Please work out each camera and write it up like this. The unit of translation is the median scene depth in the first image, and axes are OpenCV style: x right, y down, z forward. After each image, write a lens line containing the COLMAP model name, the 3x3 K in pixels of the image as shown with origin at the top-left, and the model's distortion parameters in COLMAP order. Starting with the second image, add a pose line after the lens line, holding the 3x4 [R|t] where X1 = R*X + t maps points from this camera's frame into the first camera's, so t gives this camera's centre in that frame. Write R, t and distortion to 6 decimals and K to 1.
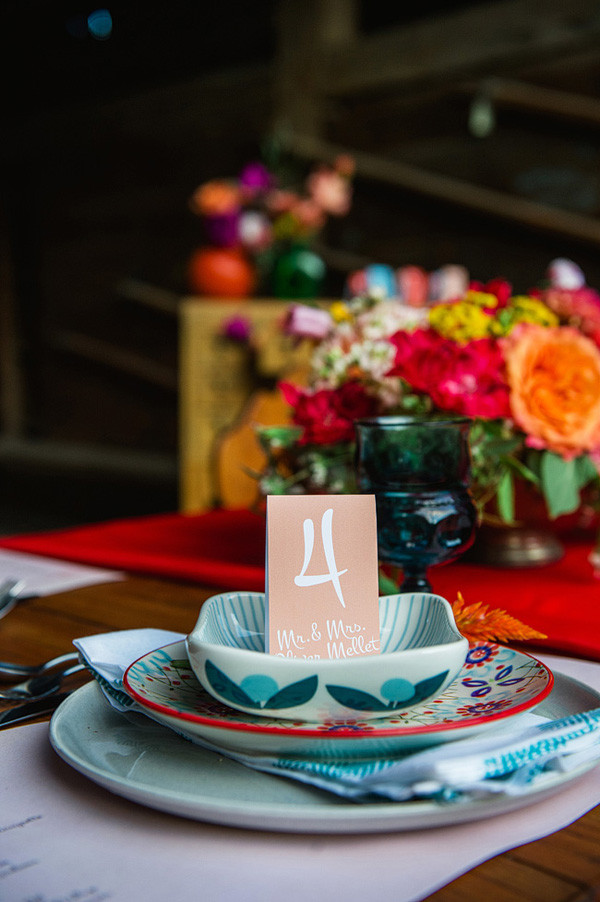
lens RADIAL K [[1173.1, 0, 305.1], [0, 1173.1, 451.4], [0, 0, 1]] dist [0.085366, 0.000000]
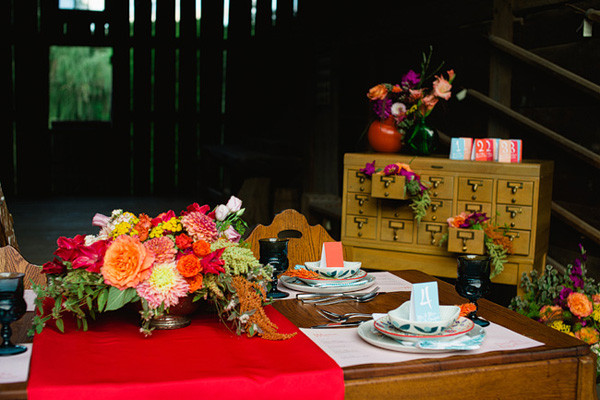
lens RADIAL K [[841.4, 0, 299.1], [0, 841.4, 199.7], [0, 0, 1]] dist [-0.080902, 0.000000]
pose [[0.869704, 0.066102, -0.489127, 1.448325], [-0.062874, 0.997755, 0.023046, -0.258663], [0.489553, 0.010710, 0.871908, -0.433563]]
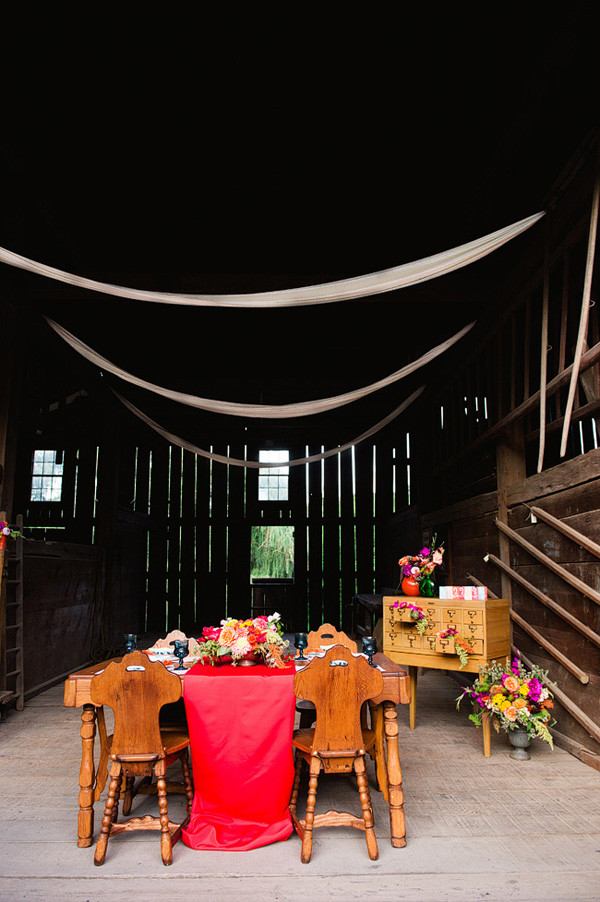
lens RADIAL K [[725.8, 0, 299.3], [0, 725.8, 450.3], [0, 0, 1]] dist [-0.020936, 0.005254]
pose [[0.719188, -0.112278, -0.685683, 3.468528], [-0.060513, 0.972986, -0.222793, -0.194103], [0.692175, 0.201723, 0.692966, -1.804409]]
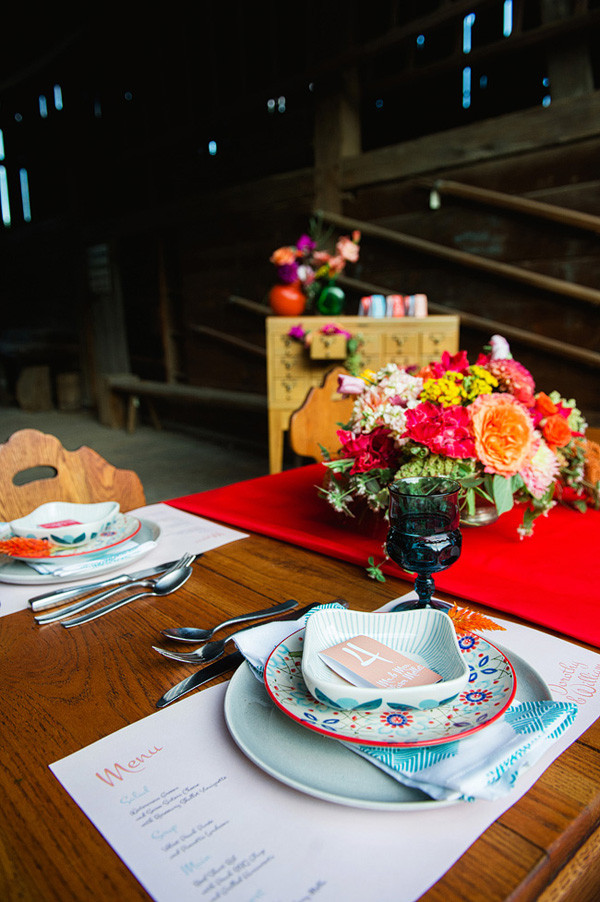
lens RADIAL K [[644.3, 0, 300.6], [0, 644.3, 450.4], [0, 0, 1]] dist [-0.049260, -0.000401]
pose [[0.998766, -0.015439, -0.047201, -0.031337], [0.021203, 0.992033, 0.124180, -0.152677], [0.044907, -0.125028, 0.991136, 0.070144]]
